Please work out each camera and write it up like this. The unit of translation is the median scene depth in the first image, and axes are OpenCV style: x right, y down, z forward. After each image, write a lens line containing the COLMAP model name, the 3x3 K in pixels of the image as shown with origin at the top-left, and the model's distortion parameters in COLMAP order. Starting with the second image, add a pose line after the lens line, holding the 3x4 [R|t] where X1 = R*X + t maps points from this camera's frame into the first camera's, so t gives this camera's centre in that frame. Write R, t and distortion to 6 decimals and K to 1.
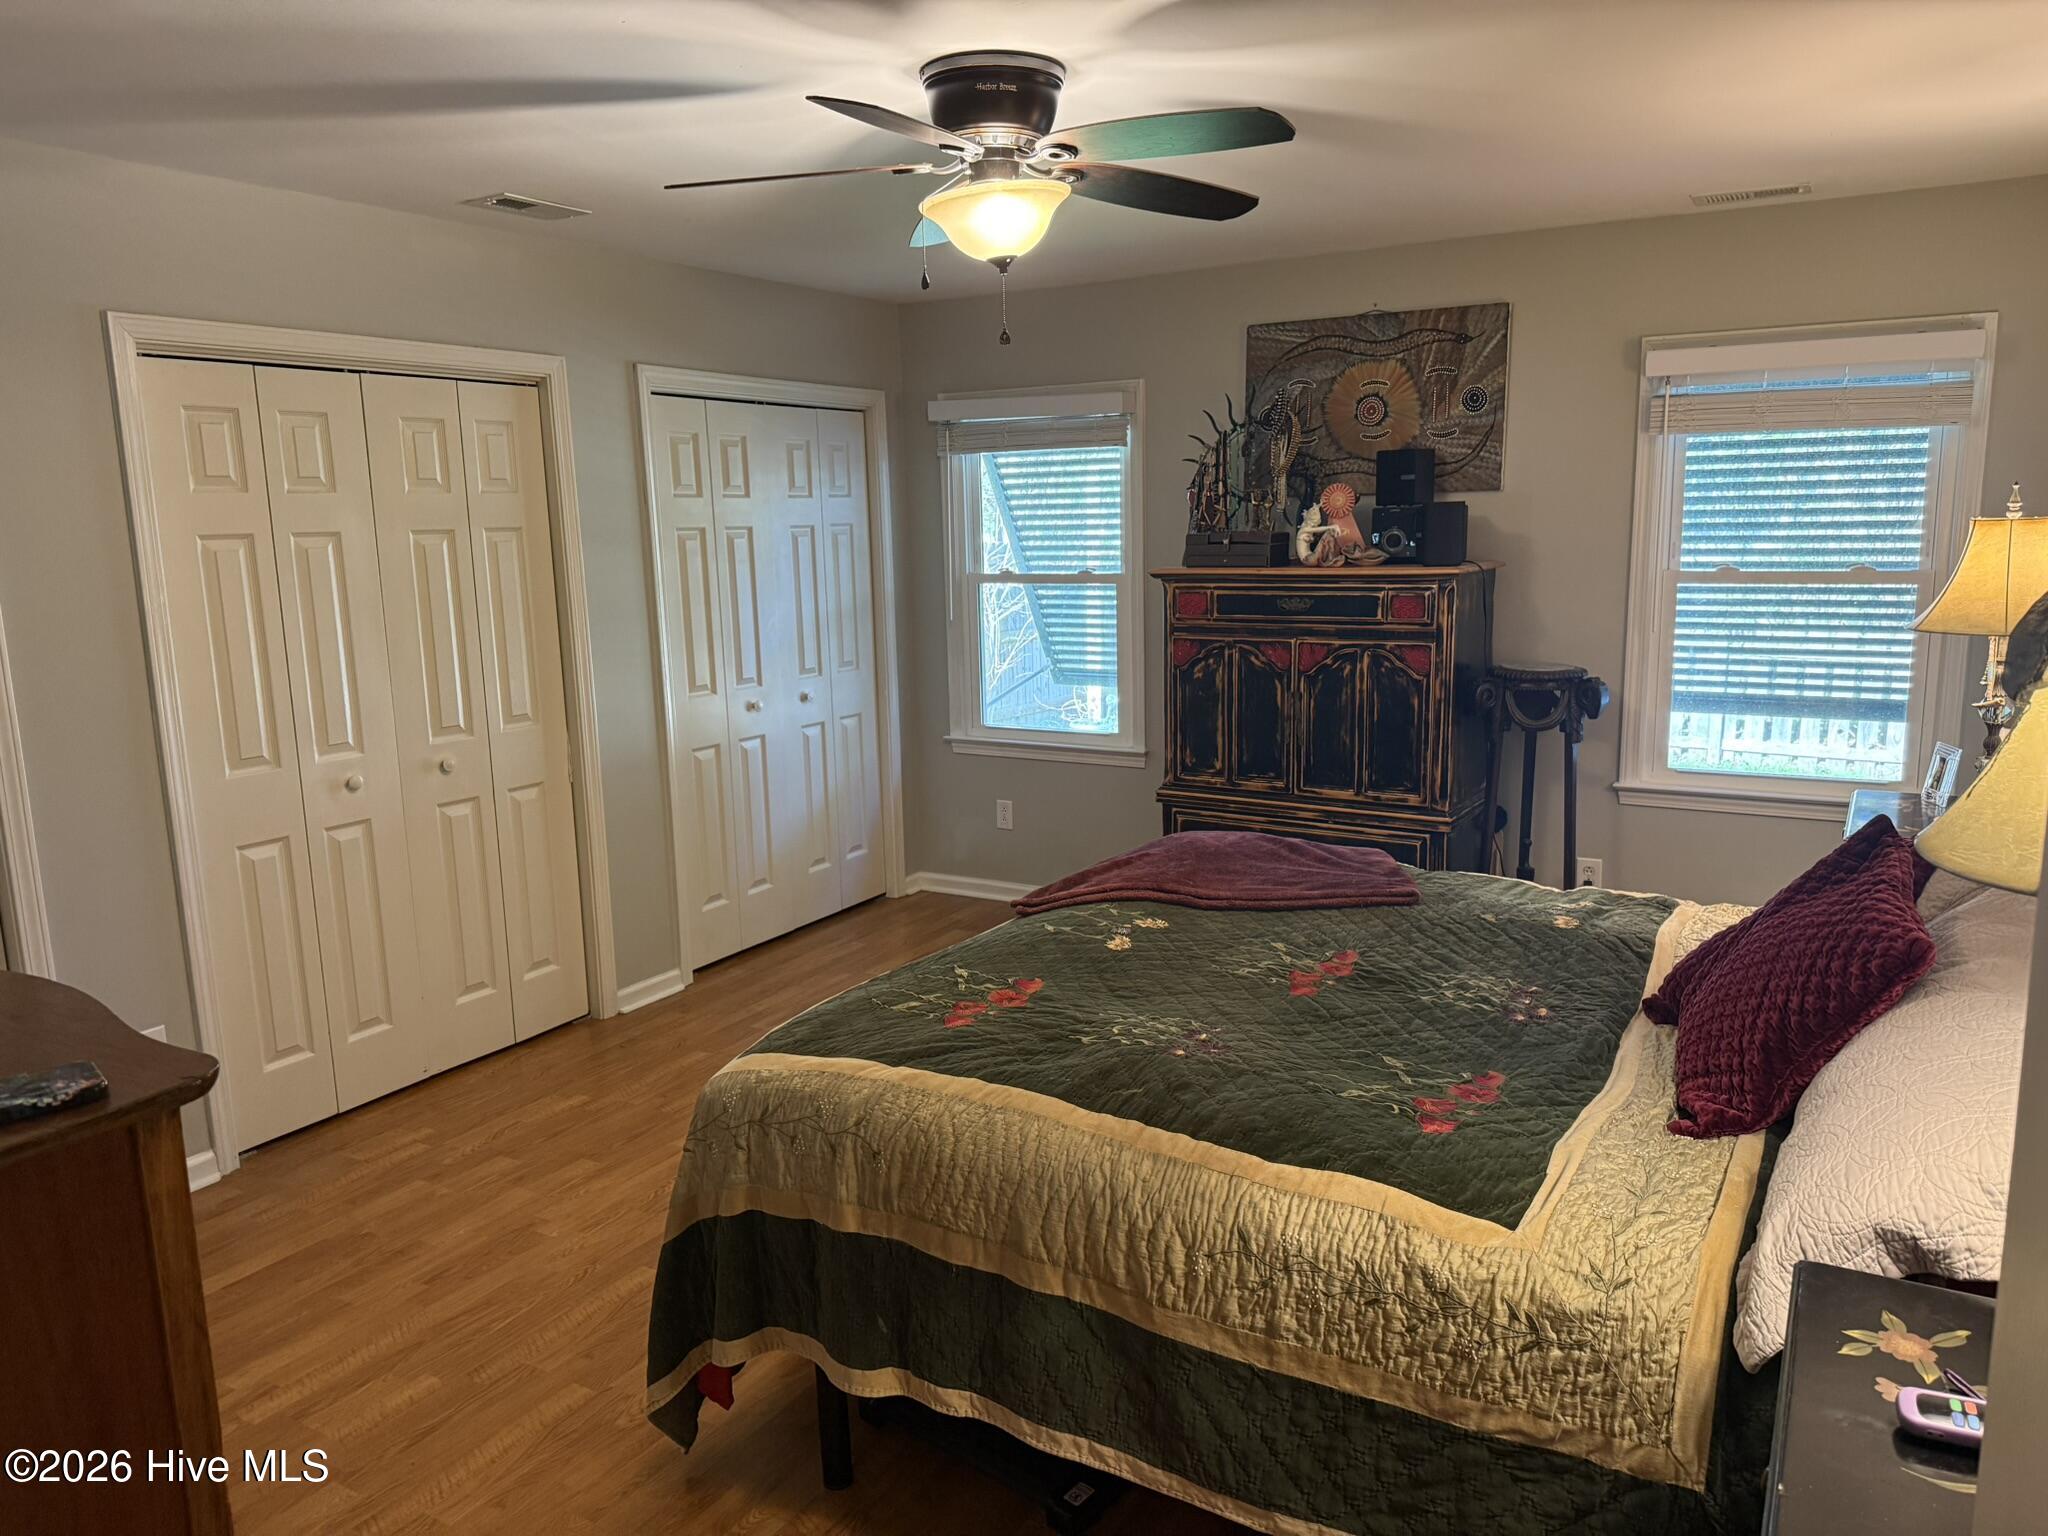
lens RADIAL K [[1439.7, 0, 1030.7], [0, 1439.7, 779.7], [0, 0, 1]] dist [0.066919, -0.094327]
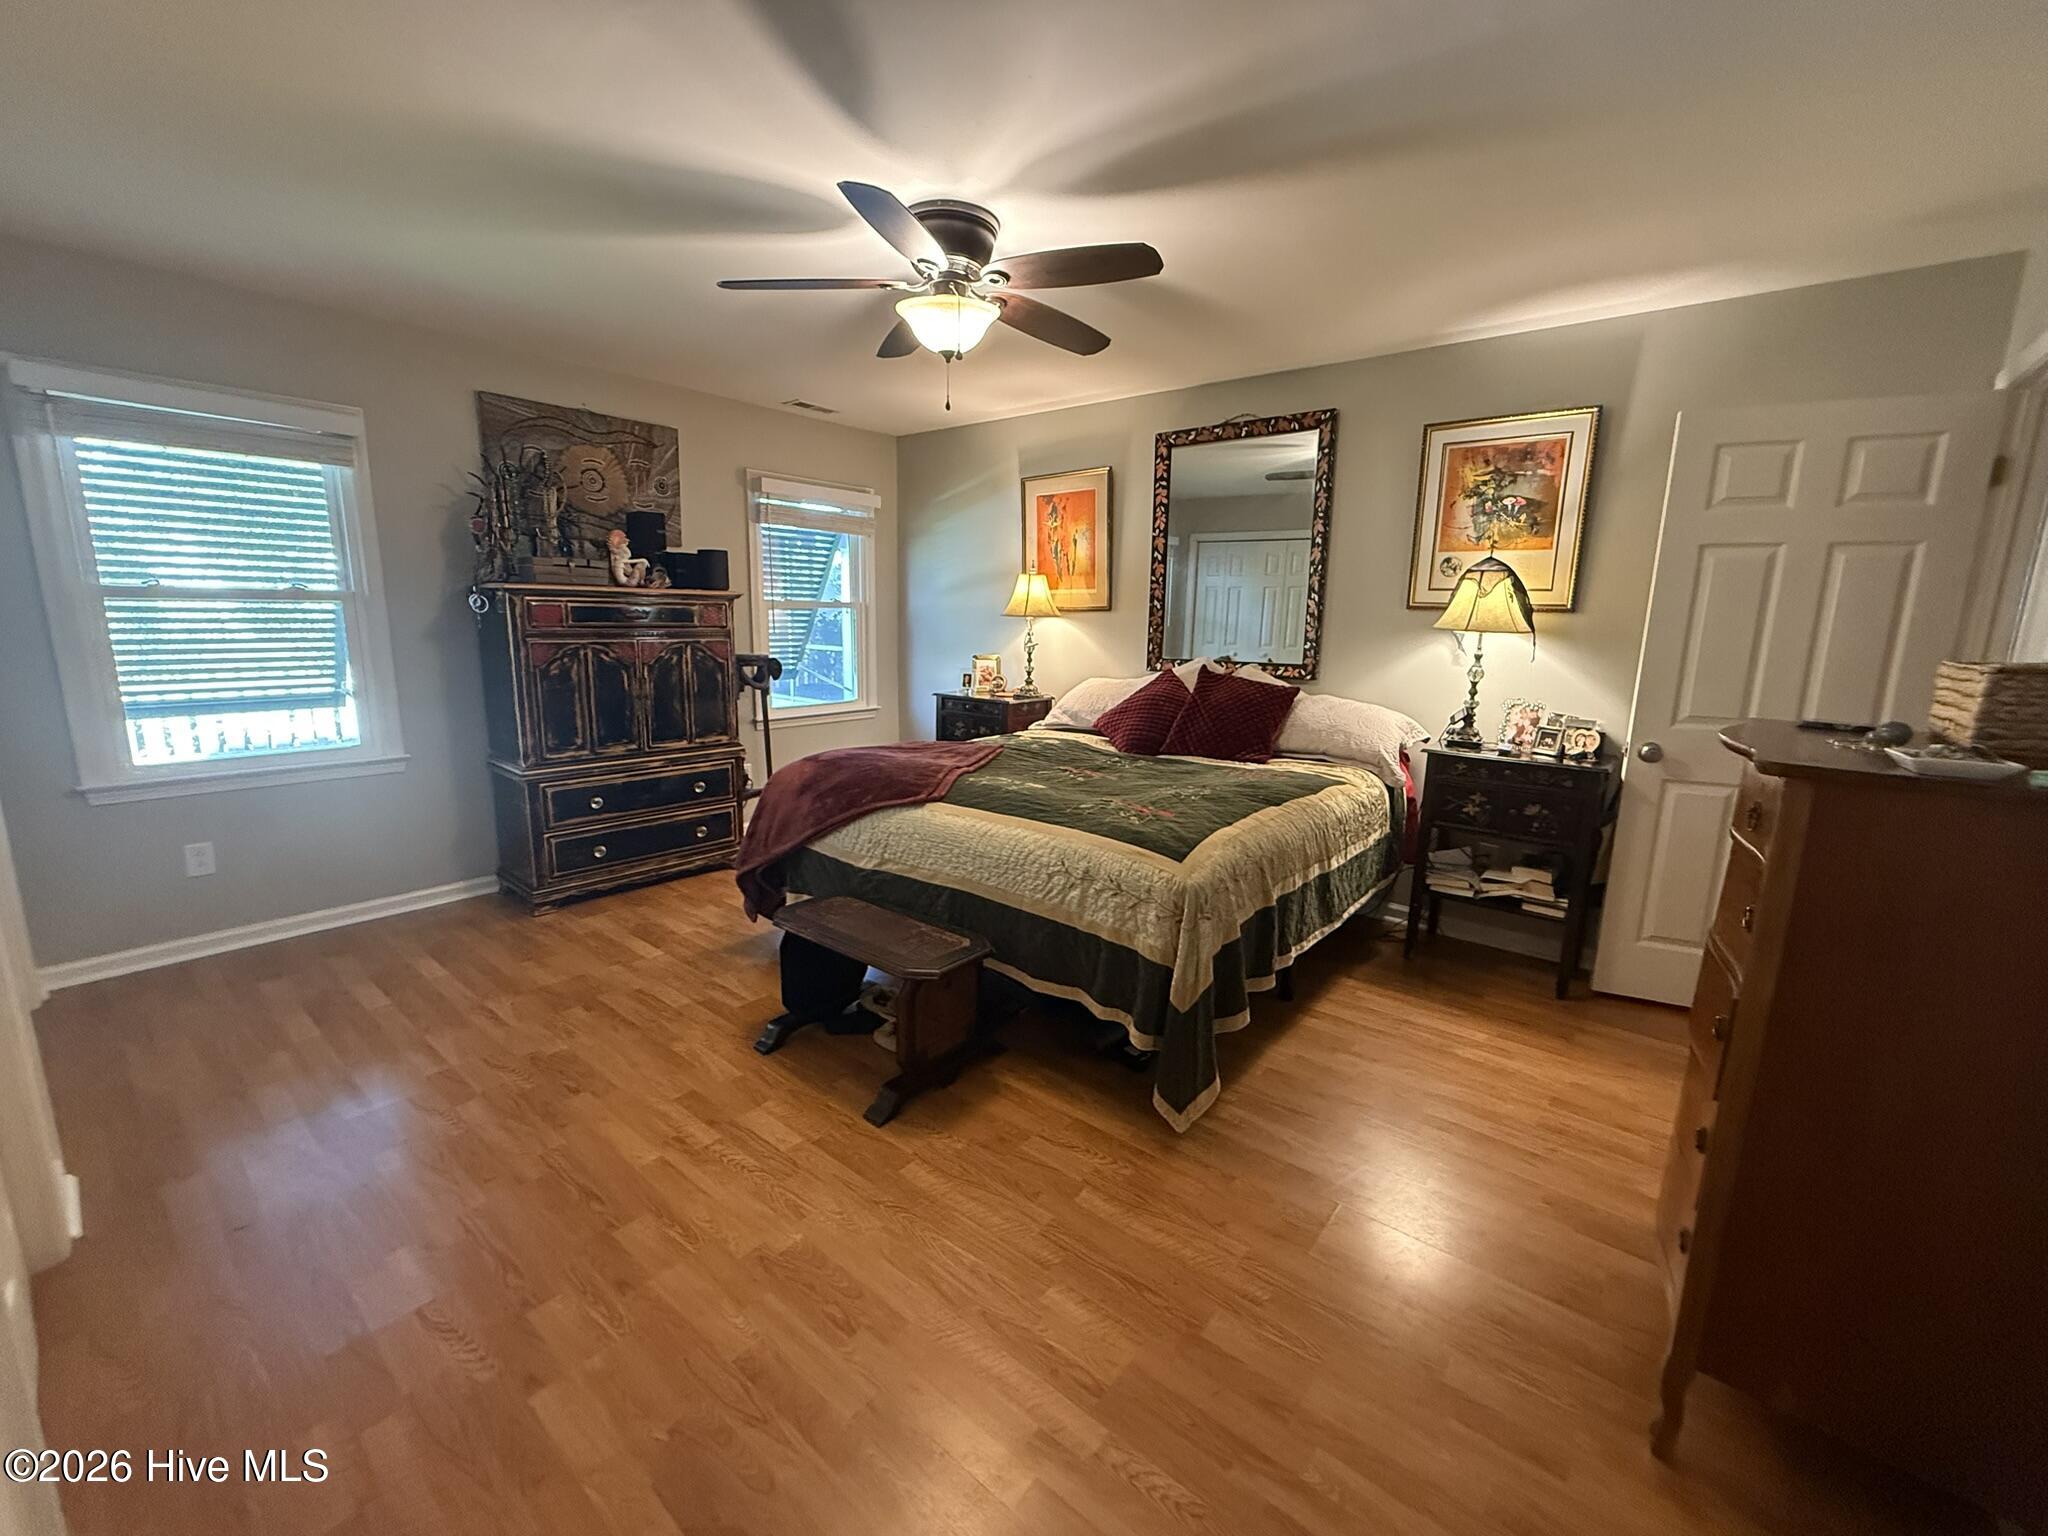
lens RADIAL K [[819.6, 0, 1033.6], [0, 819.6, 762.8], [0, 0, 1]] dist [-0.005336, 0.002070]
pose [[0.149874, -0.157654, 0.976055, -0.542456], [0.154241, 0.978847, 0.134421, -0.028024], [-0.976600, 0.130401, 0.171020, 0.499986]]
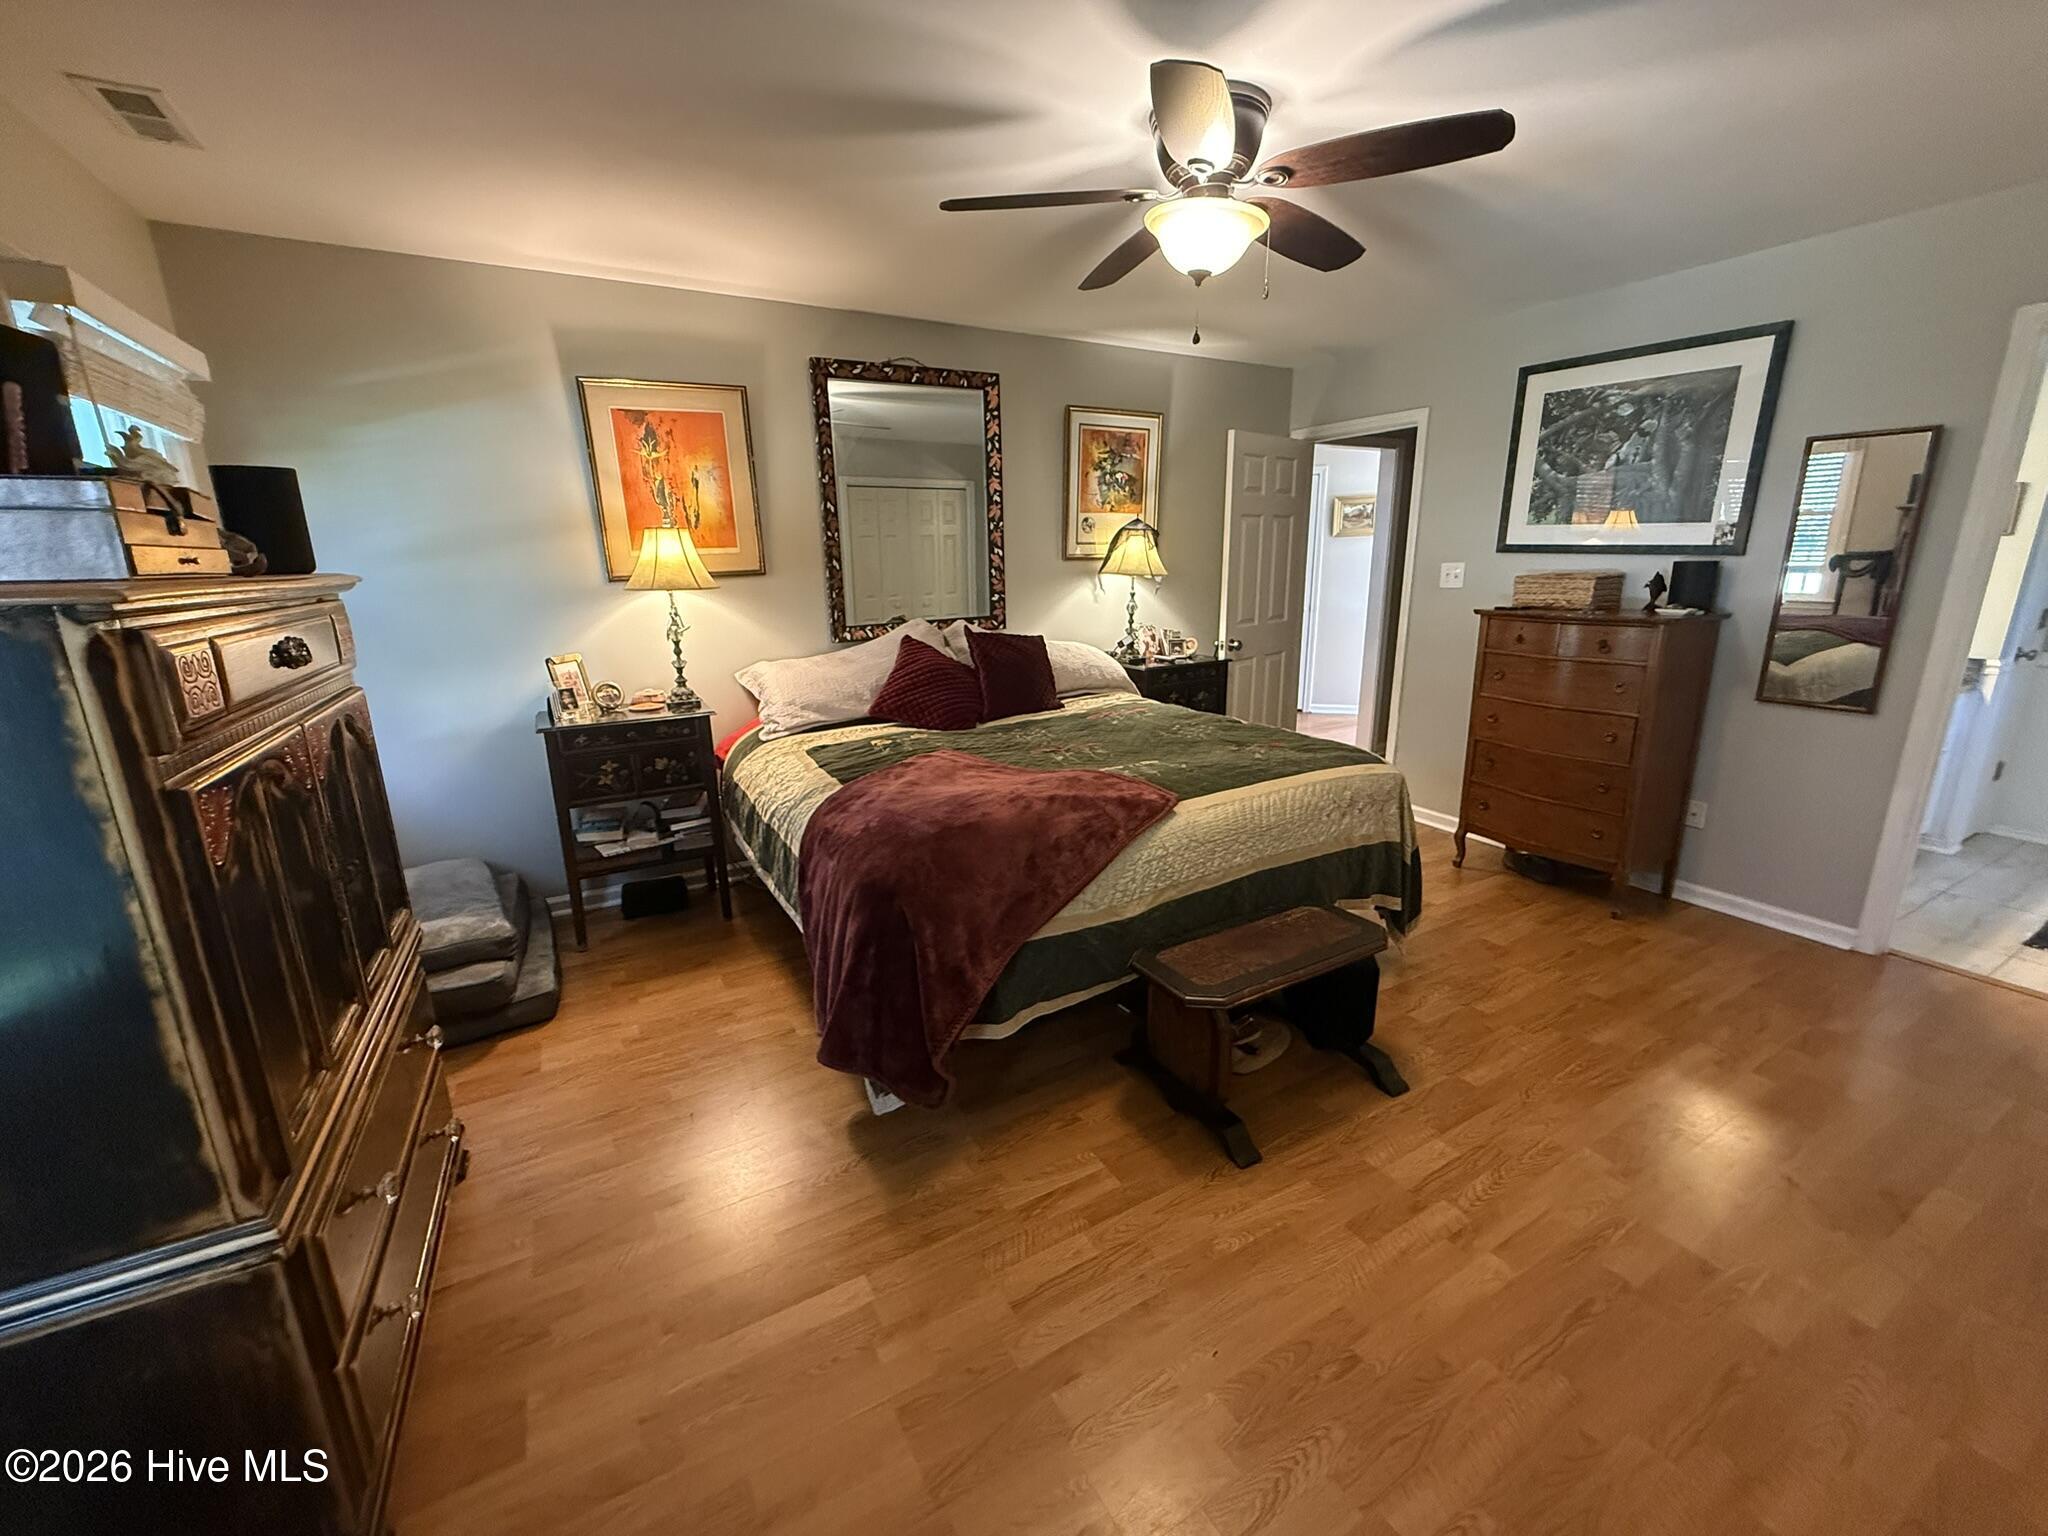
lens RADIAL K [[819.6, 0, 1018.7], [0, 819.6, 763.7], [0, 0, 1]] dist [-0.005336, 0.002070]
pose [[-0.859599, -0.091378, 0.502732, -0.170025], [0.126425, 0.915254, 0.382527, -0.158243], [-0.495082, 0.392377, -0.775199, 1.085726]]
